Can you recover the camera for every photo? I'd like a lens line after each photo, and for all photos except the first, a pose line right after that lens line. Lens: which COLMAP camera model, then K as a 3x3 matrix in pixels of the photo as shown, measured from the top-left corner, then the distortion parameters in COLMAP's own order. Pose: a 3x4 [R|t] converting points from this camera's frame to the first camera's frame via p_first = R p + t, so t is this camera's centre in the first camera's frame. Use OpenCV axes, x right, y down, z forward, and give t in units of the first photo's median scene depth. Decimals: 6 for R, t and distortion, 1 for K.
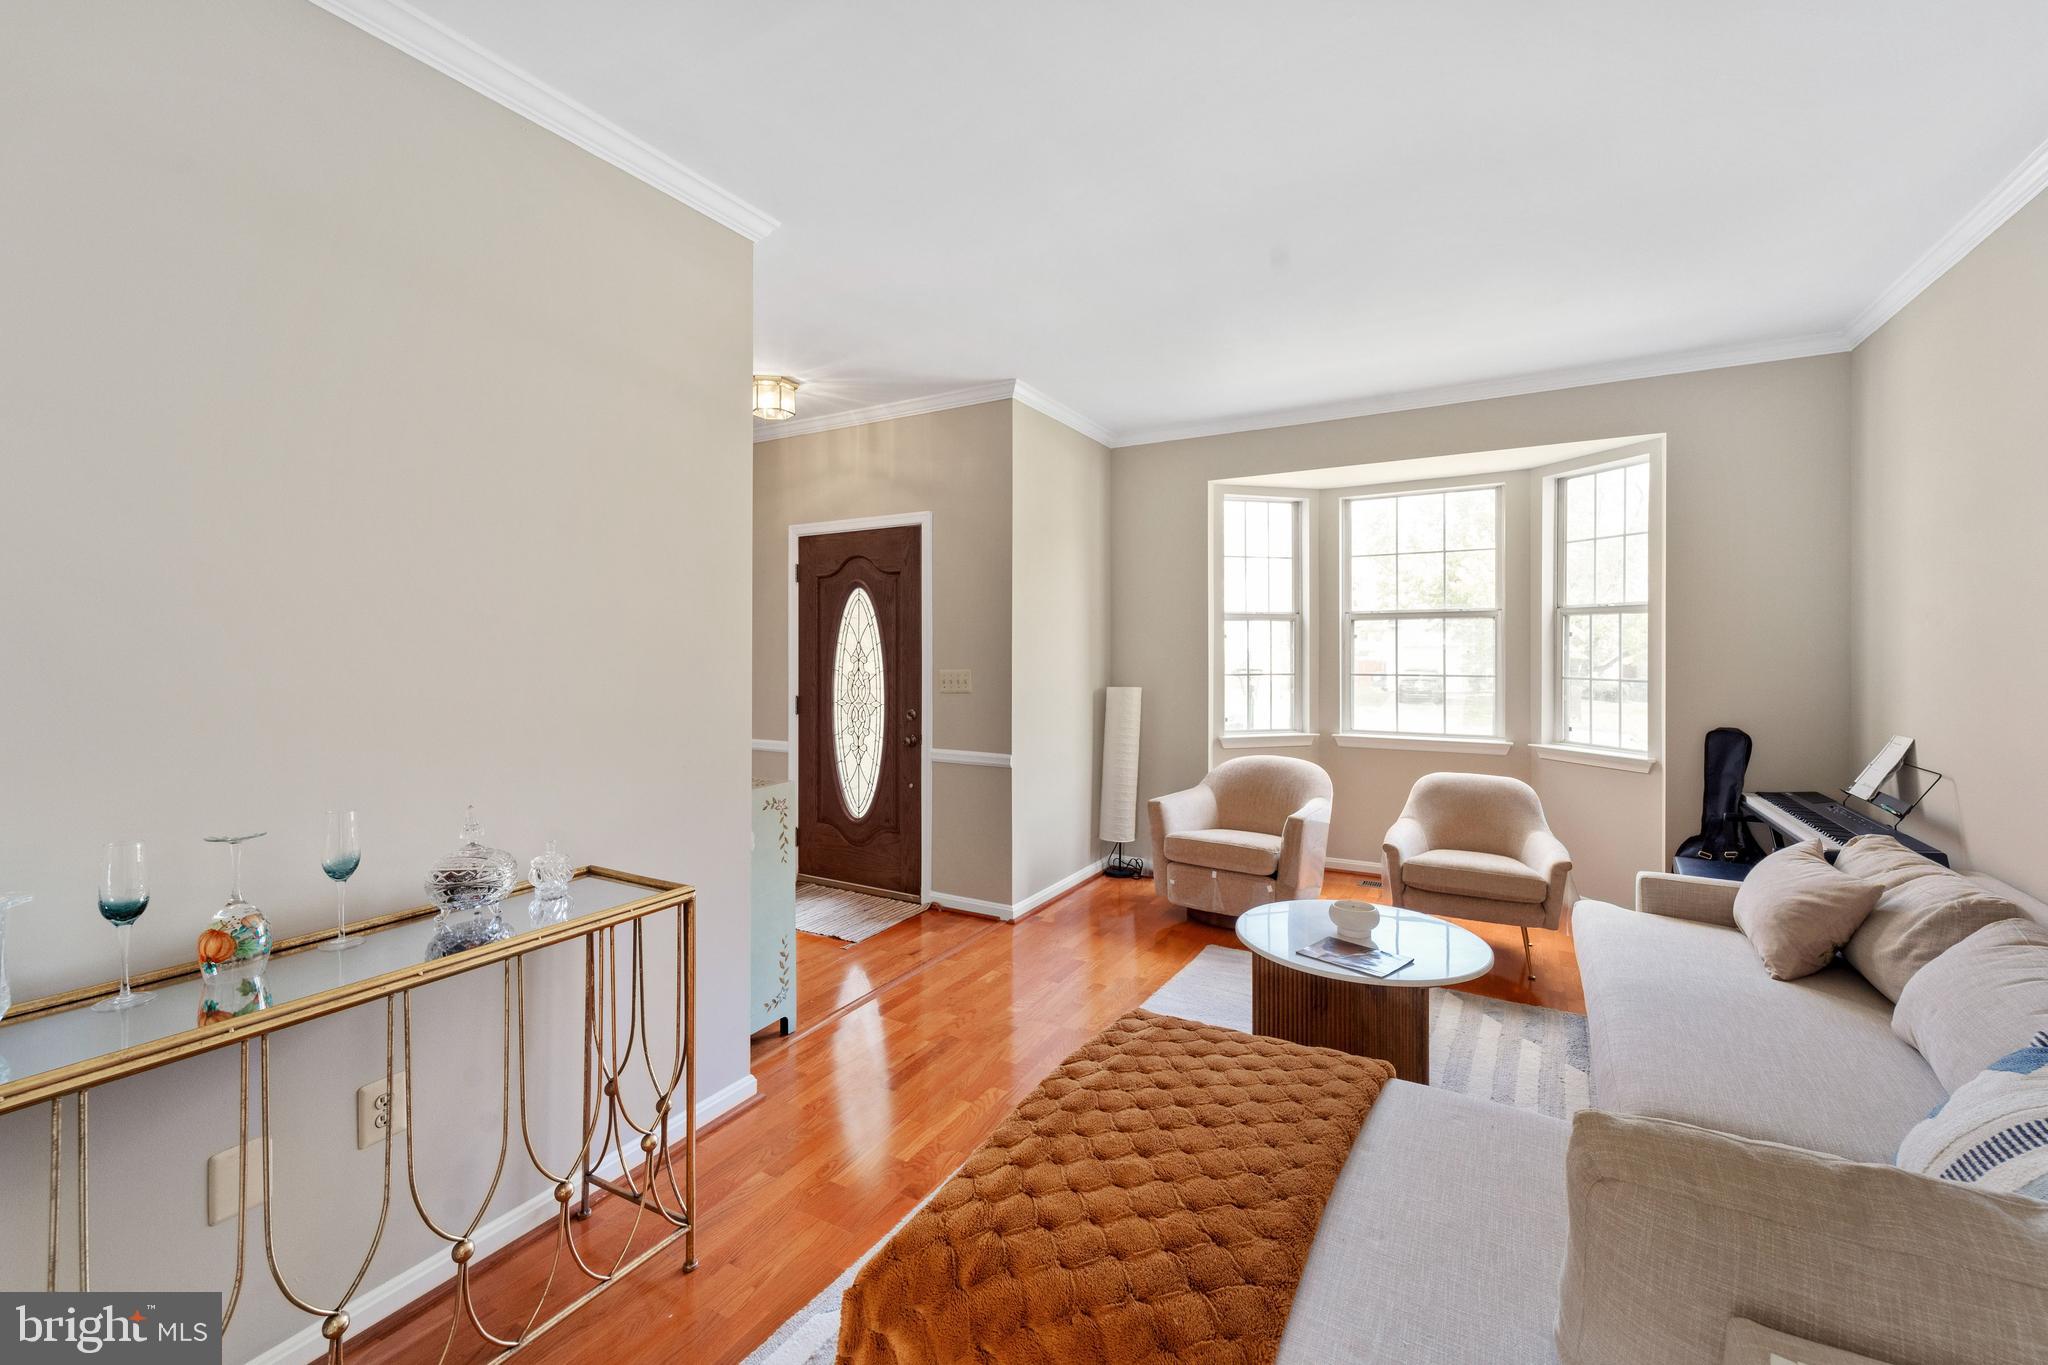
lens RADIAL K [[829.8, 0, 1023.8], [0, 829.8, 653.3], [0, 0, 1]] dist [-0.000837, -0.000199]
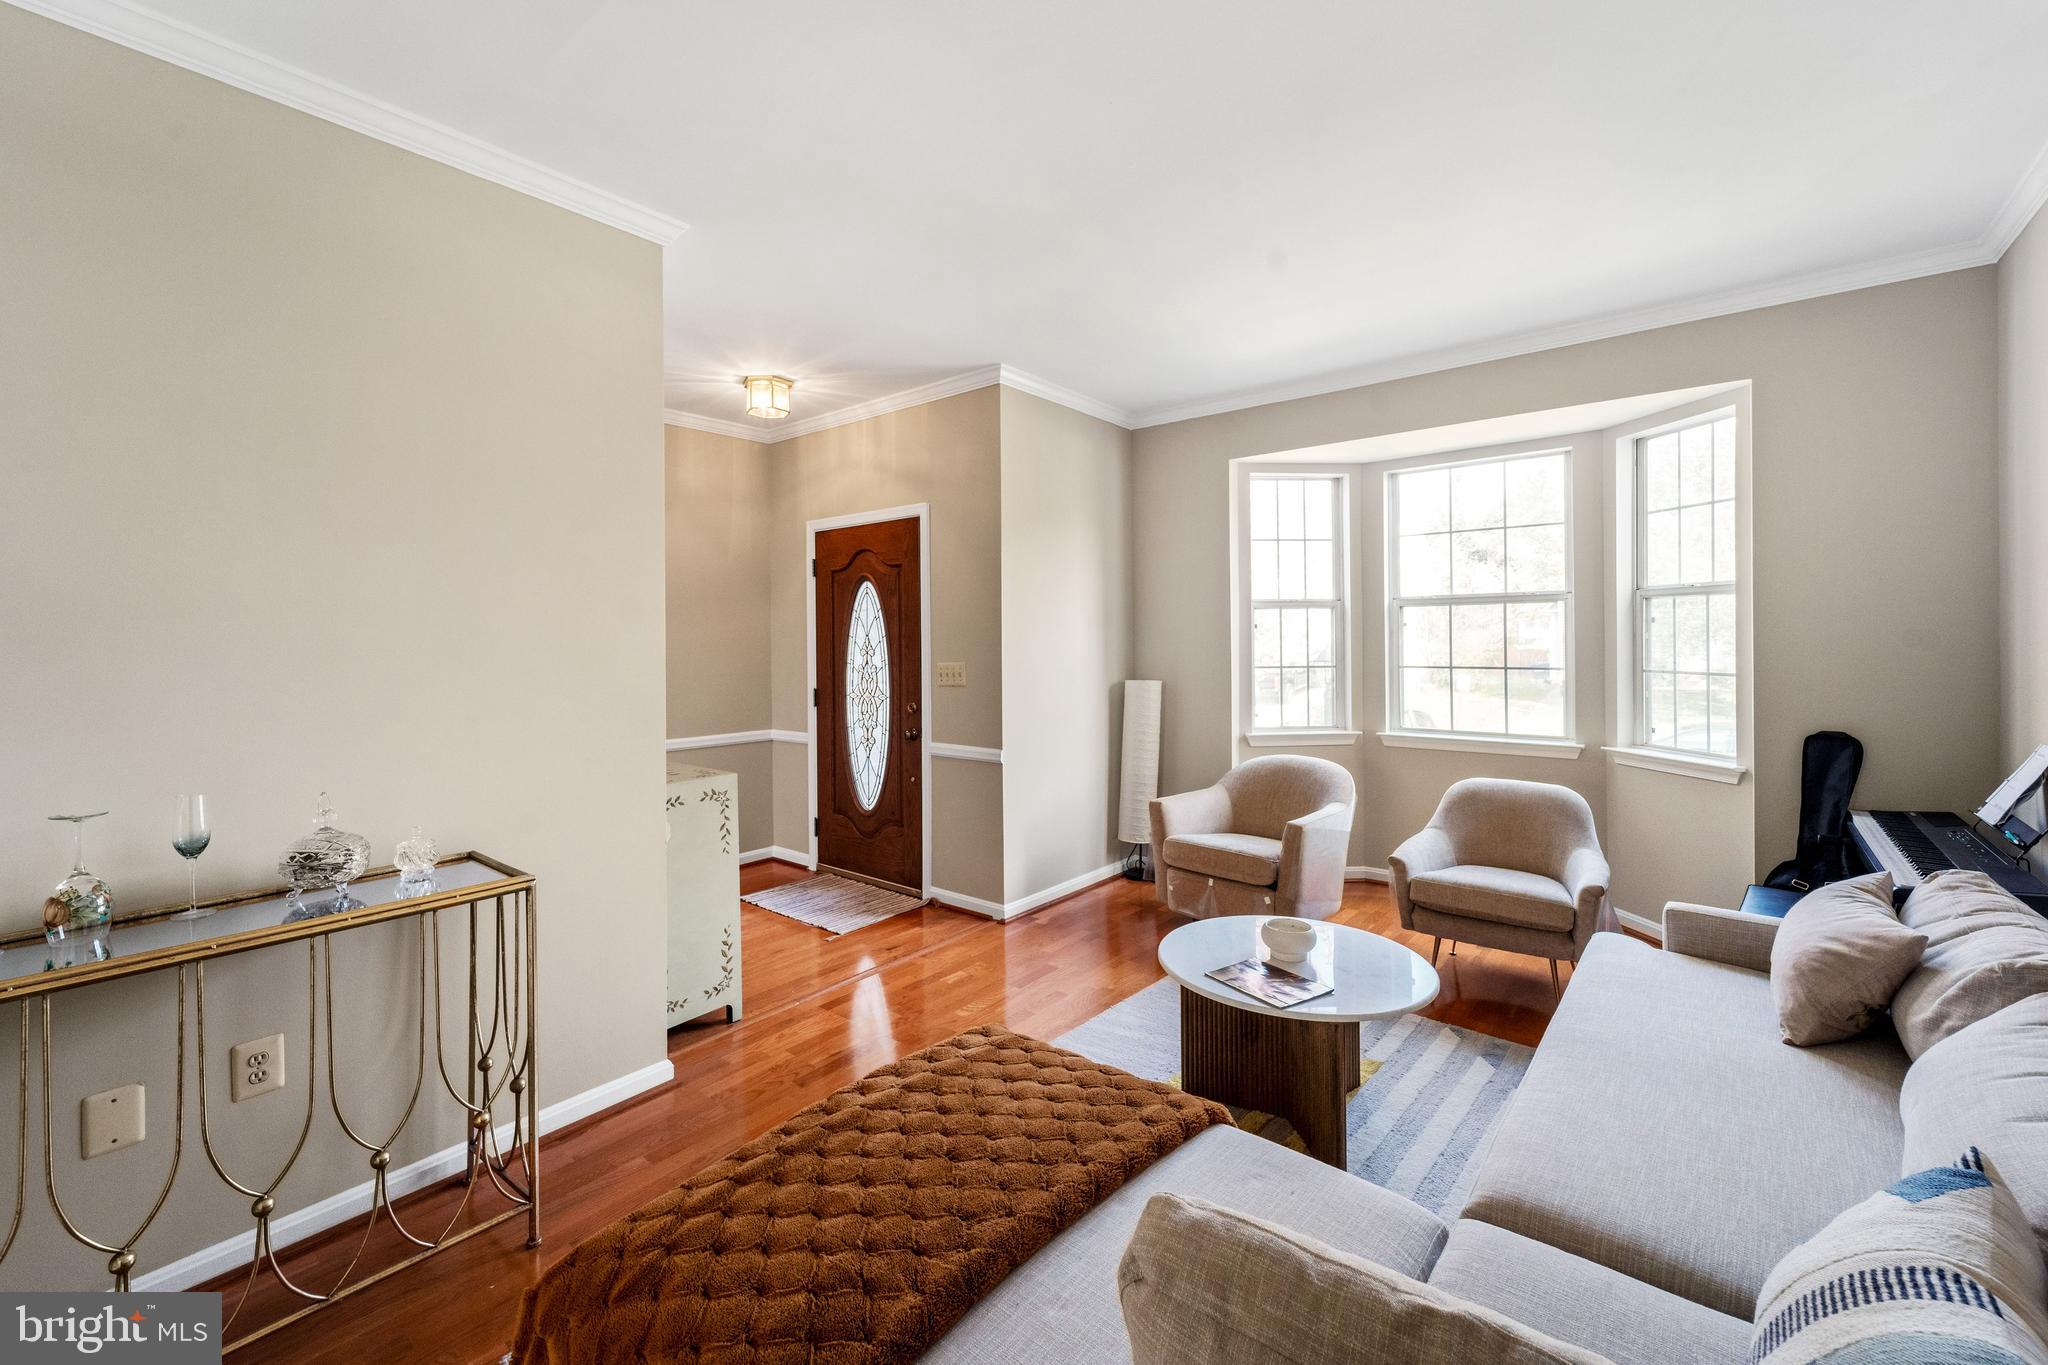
lens RADIAL K [[837.7, 0, 1022.6], [0, 837.7, 644.9], [0, 0, 1]] dist [-0.001292, 0.000085]
pose [[0.985050, -0.005525, -0.172183, 0.179629], [0.005712, 0.999984, 0.000590, -0.001296], [0.172177, -0.001565, 0.985065, 0.037096]]
